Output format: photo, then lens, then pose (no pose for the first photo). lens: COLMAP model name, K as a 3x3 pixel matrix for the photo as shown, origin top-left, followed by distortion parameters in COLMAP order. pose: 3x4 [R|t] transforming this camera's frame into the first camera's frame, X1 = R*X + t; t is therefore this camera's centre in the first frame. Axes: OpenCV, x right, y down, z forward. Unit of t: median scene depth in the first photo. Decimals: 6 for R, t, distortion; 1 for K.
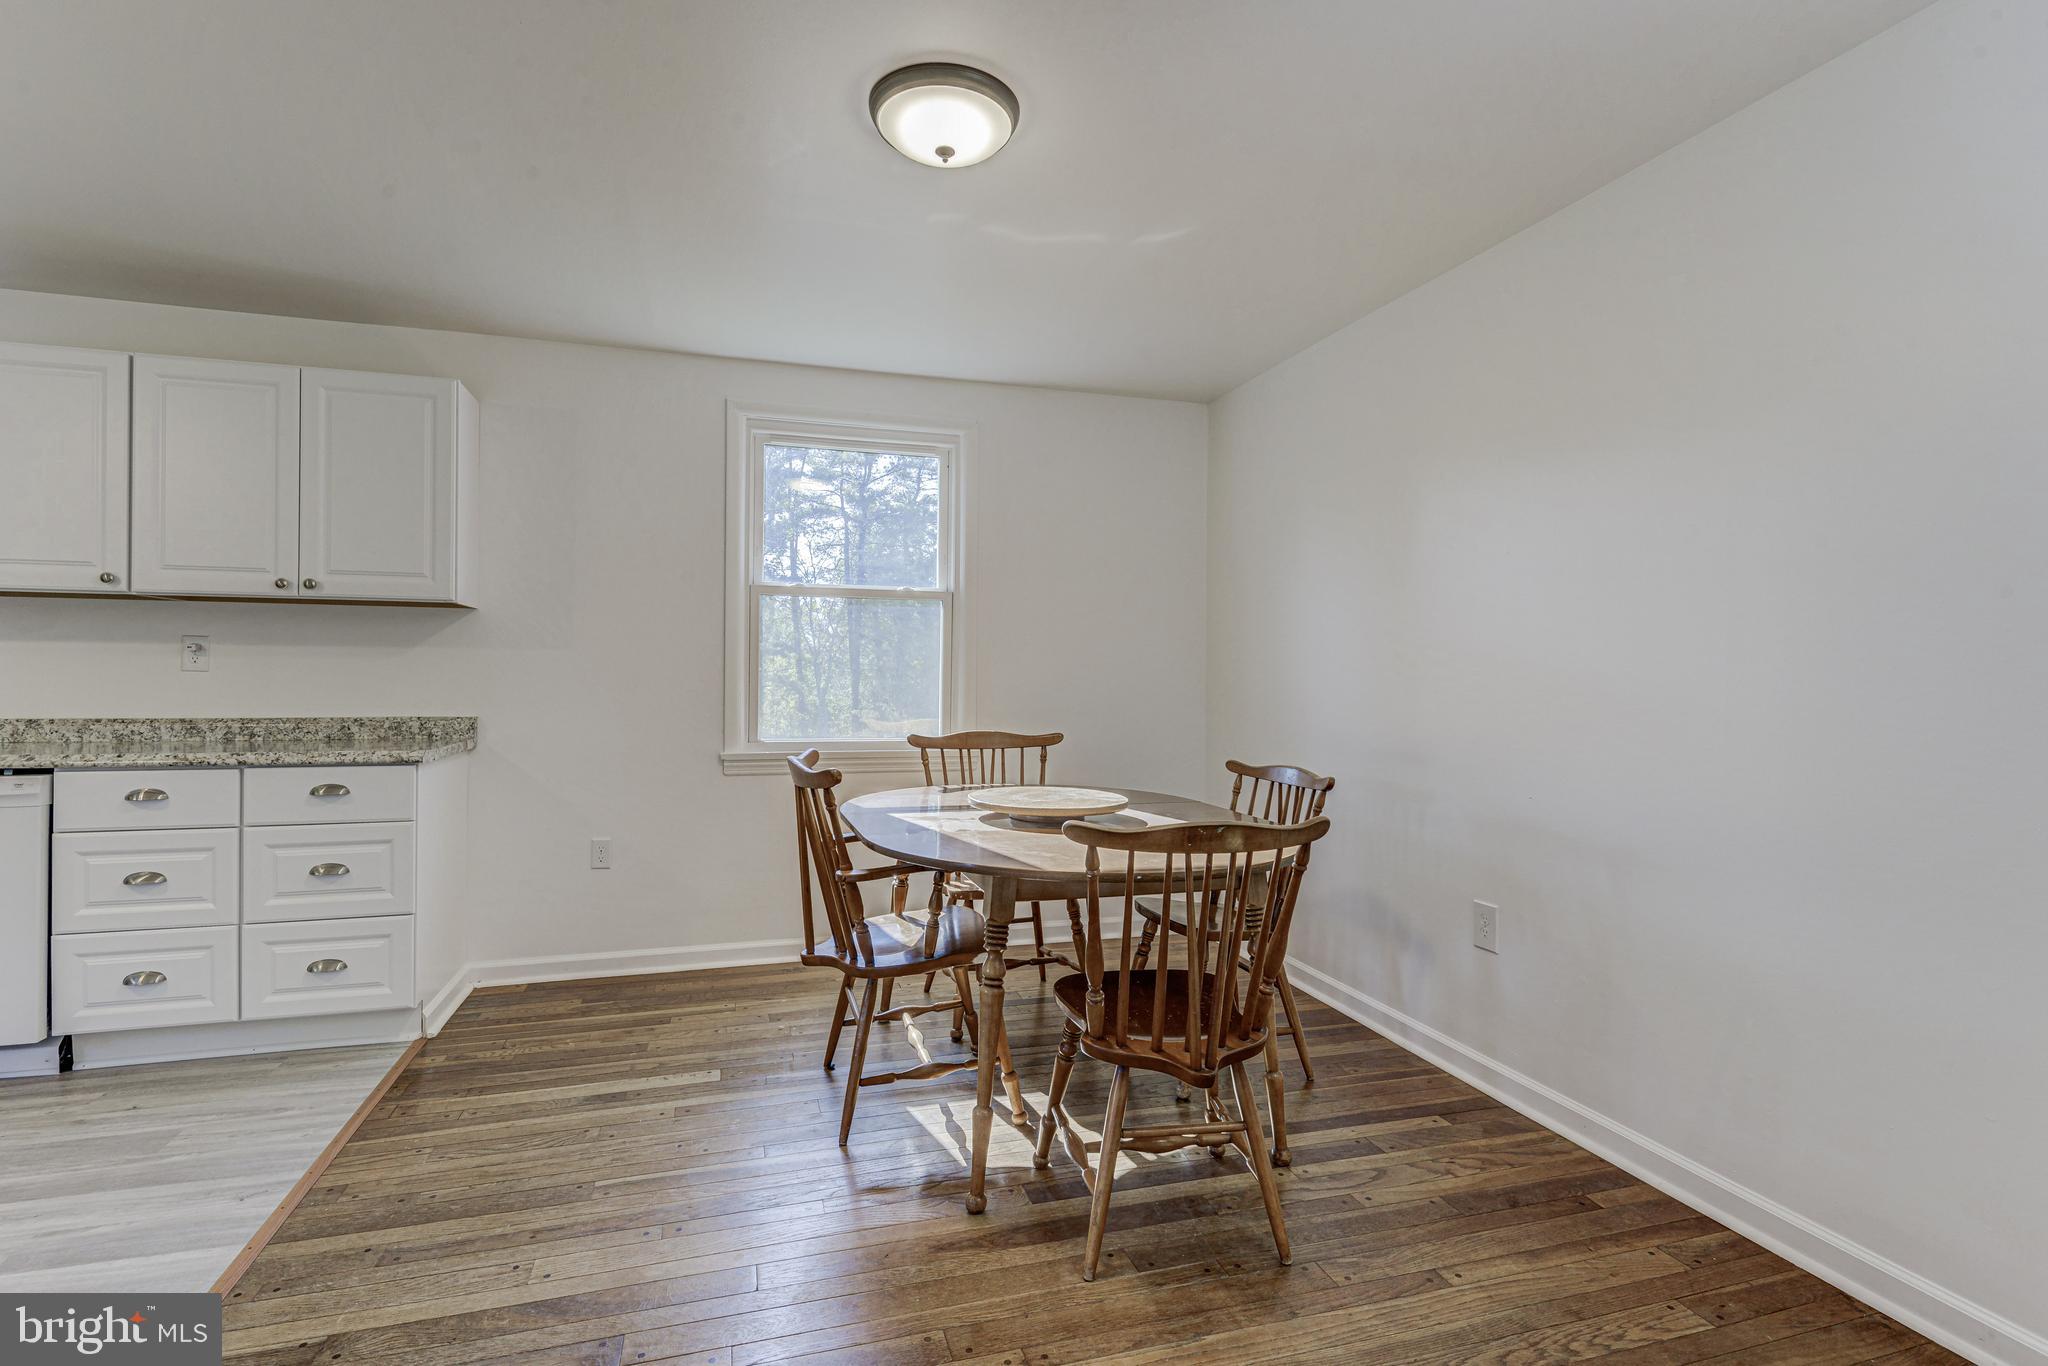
lens RADIAL K [[962.0, 0, 1029.4], [0, 962.0, 678.9], [0, 0, 1]] dist [0.014567, -0.013770]
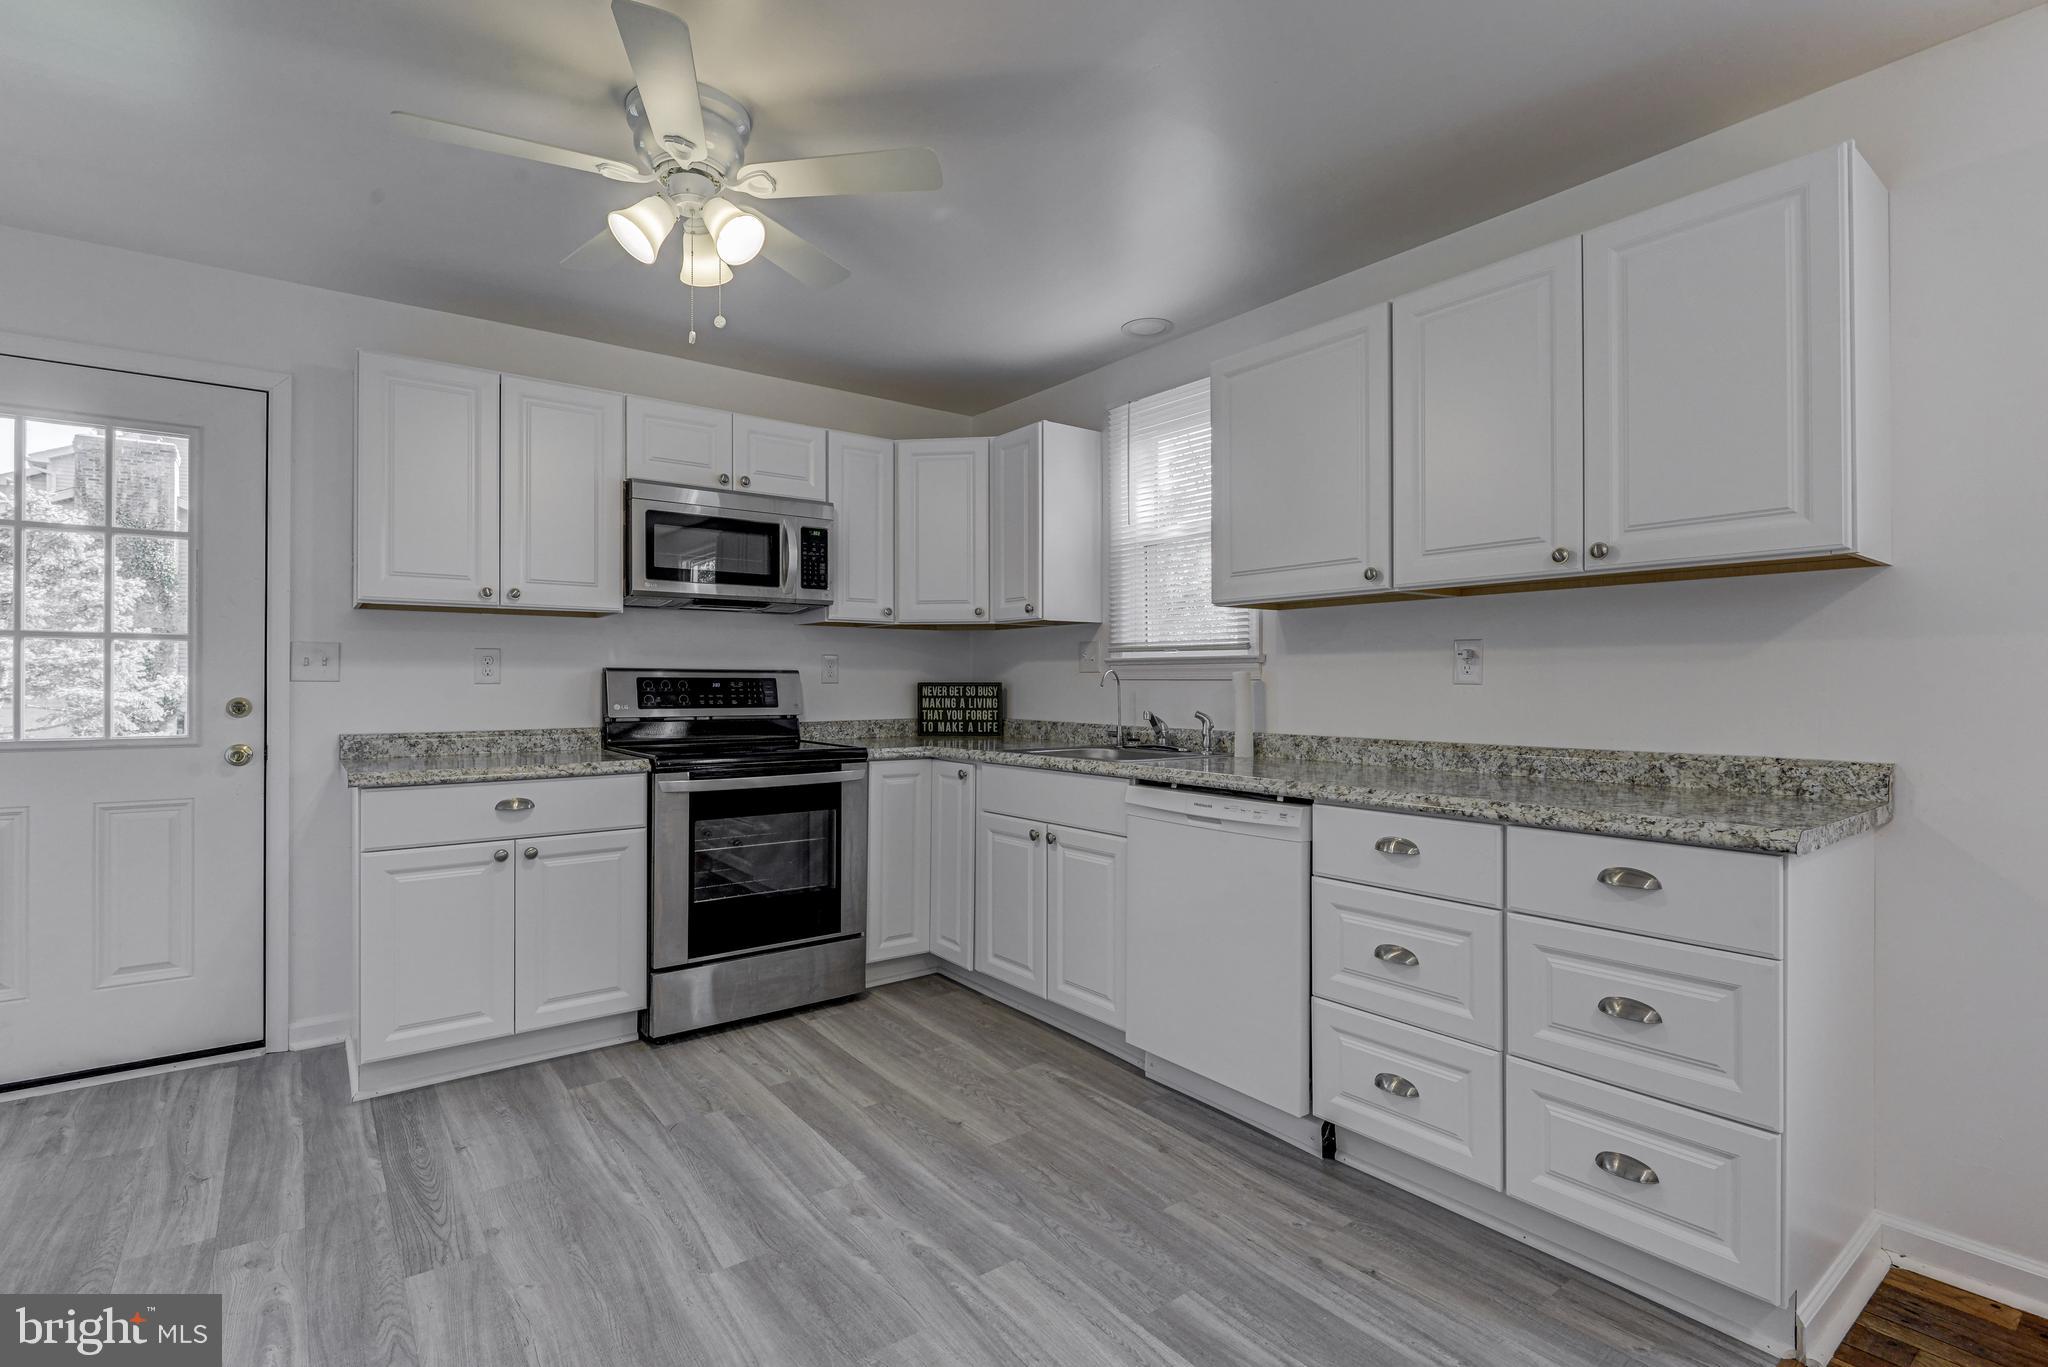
lens RADIAL K [[936.7, 0, 1012.1], [0, 936.7, 677.7], [0, 0, 1]] dist [0.013902, -0.013930]
pose [[0.338227, -0.014814, -0.940948, -0.290800], [0.001664, 0.999884, -0.015144, -0.002472], [0.941063, 0.003557, 0.338212, 0.424819]]
